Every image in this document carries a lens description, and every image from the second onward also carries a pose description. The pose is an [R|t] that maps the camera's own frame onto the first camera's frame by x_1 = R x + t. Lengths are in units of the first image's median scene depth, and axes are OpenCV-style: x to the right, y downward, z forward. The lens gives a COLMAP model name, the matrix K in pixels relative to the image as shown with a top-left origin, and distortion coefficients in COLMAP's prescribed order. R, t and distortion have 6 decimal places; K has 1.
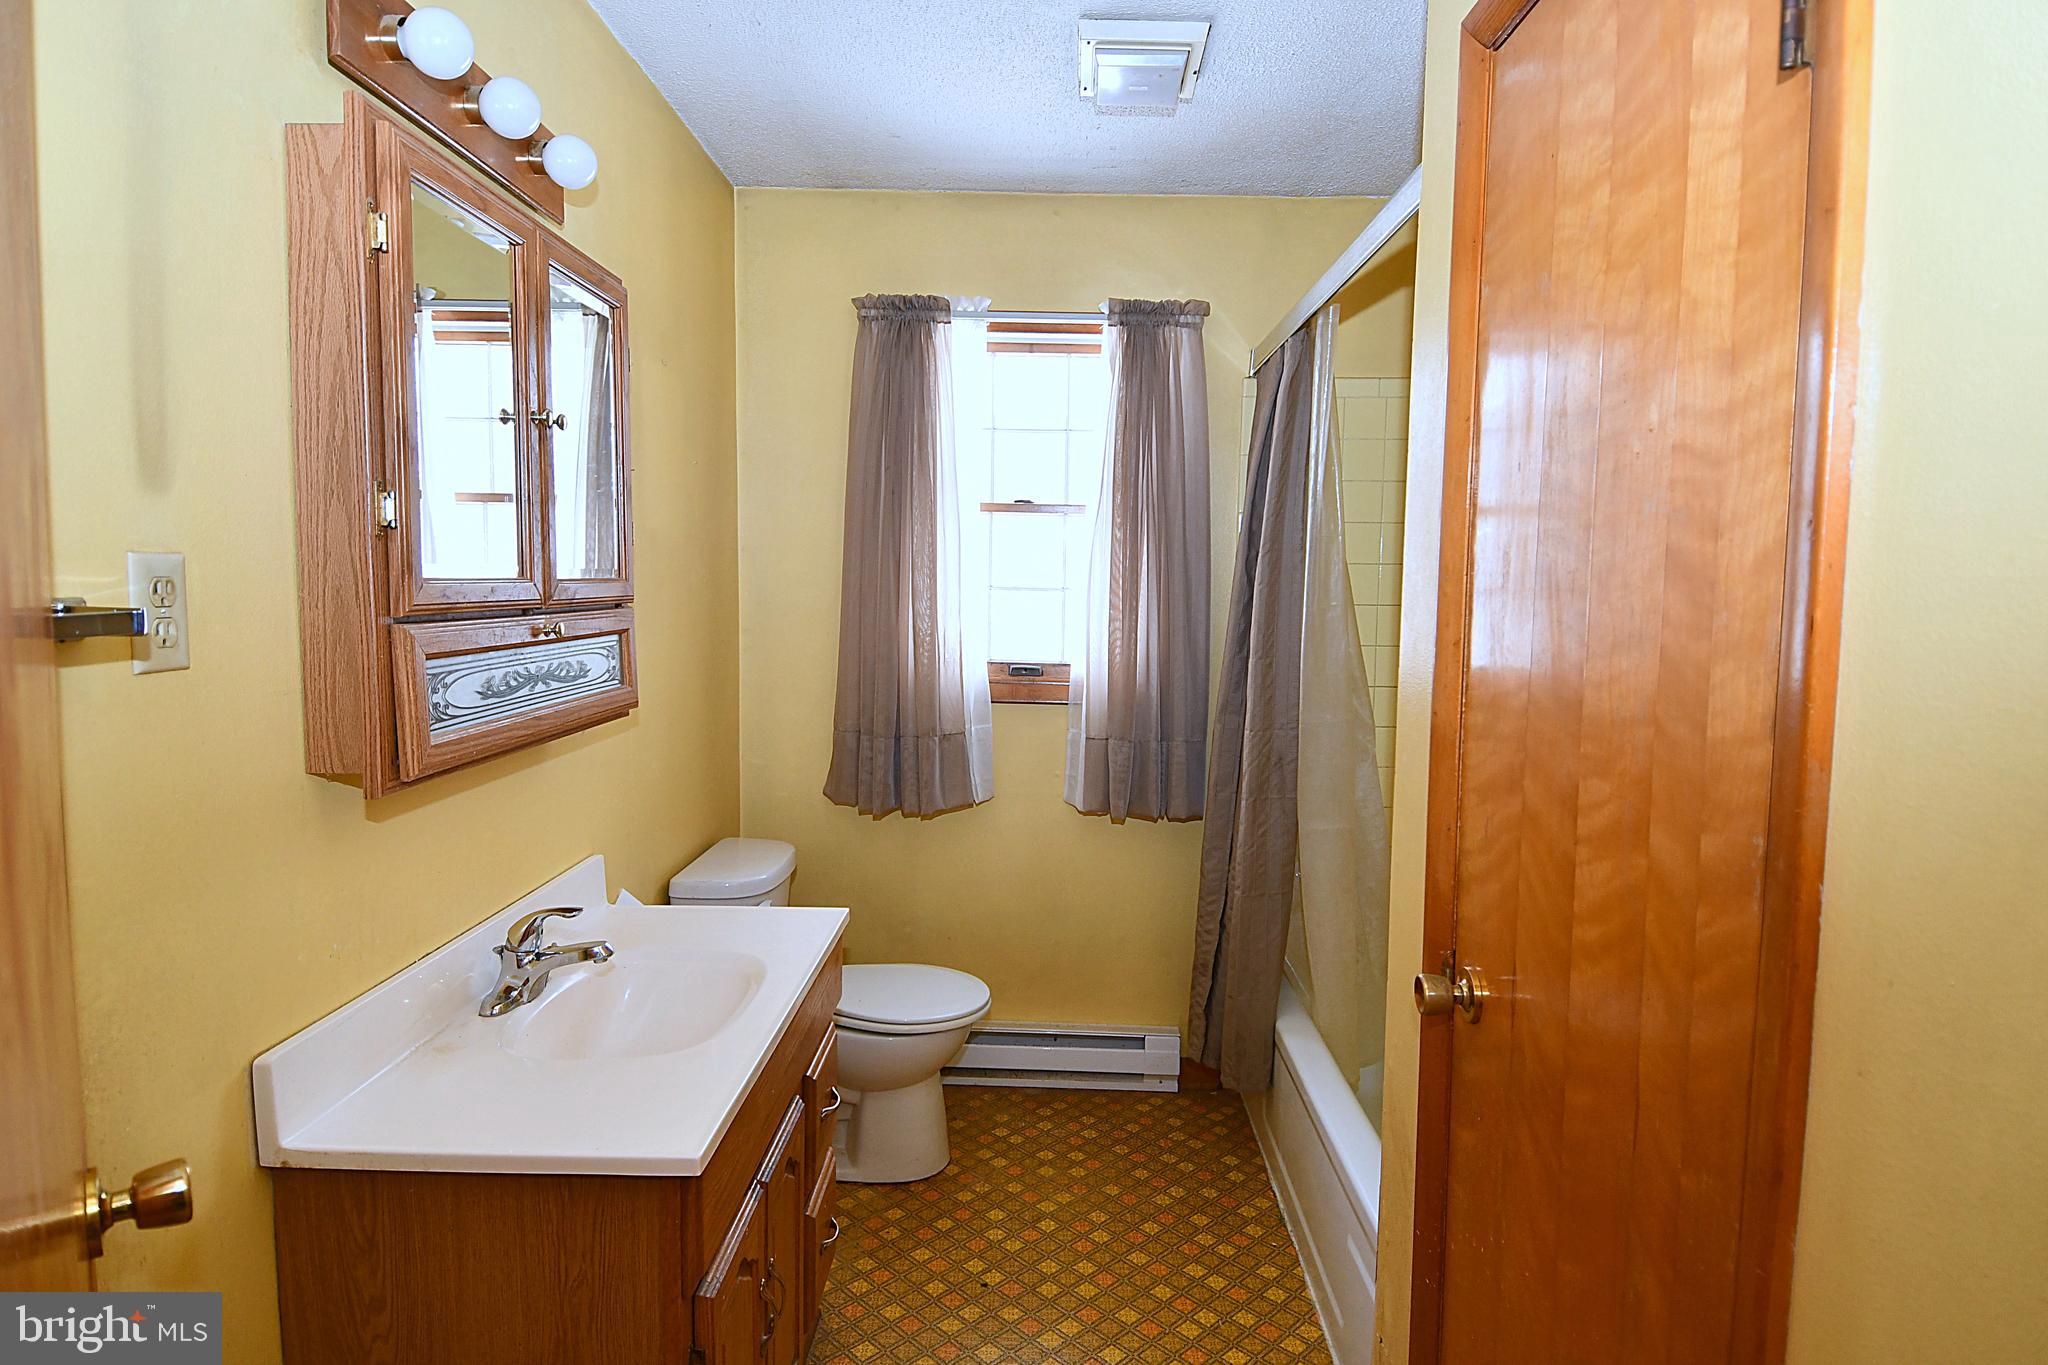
lens RADIAL K [[1028.7, 0, 1018.9], [0, 1028.7, 677.8], [0, 0, 1]] dist [0.010277, -0.029846]
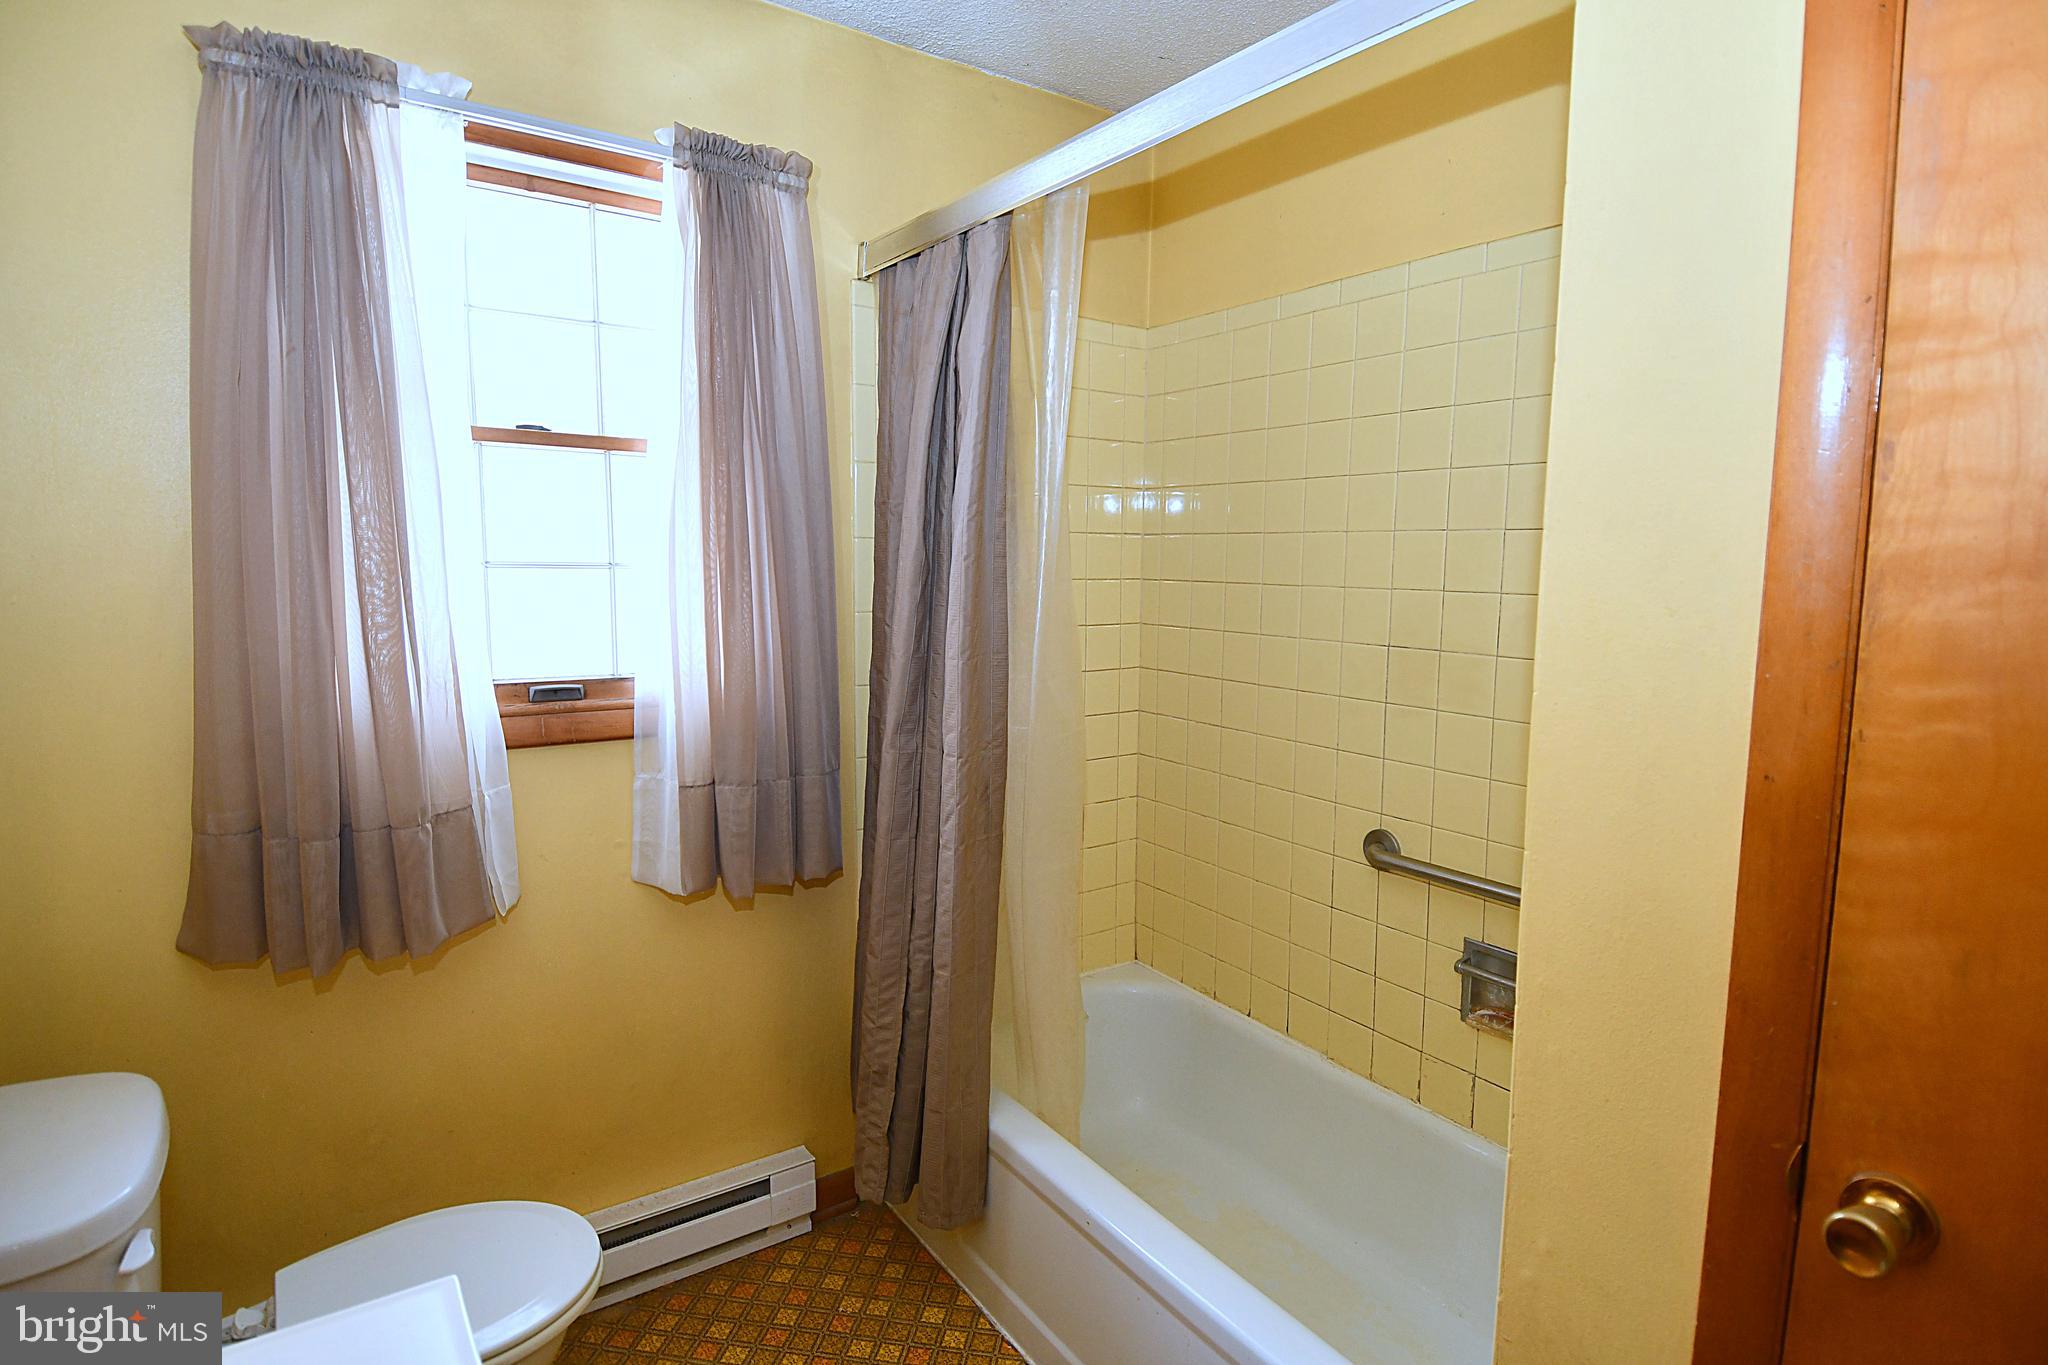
lens RADIAL K [[1028.7, 0, 1026.5], [0, 1028.7, 685.1], [0, 0, 1]] dist [0.010277, -0.029846]
pose [[0.811508, -0.076826, 0.579269, -0.136242], [0.059315, 0.997029, 0.049136, -0.028047], [-0.581323, -0.005515, 0.813654, 0.324753]]
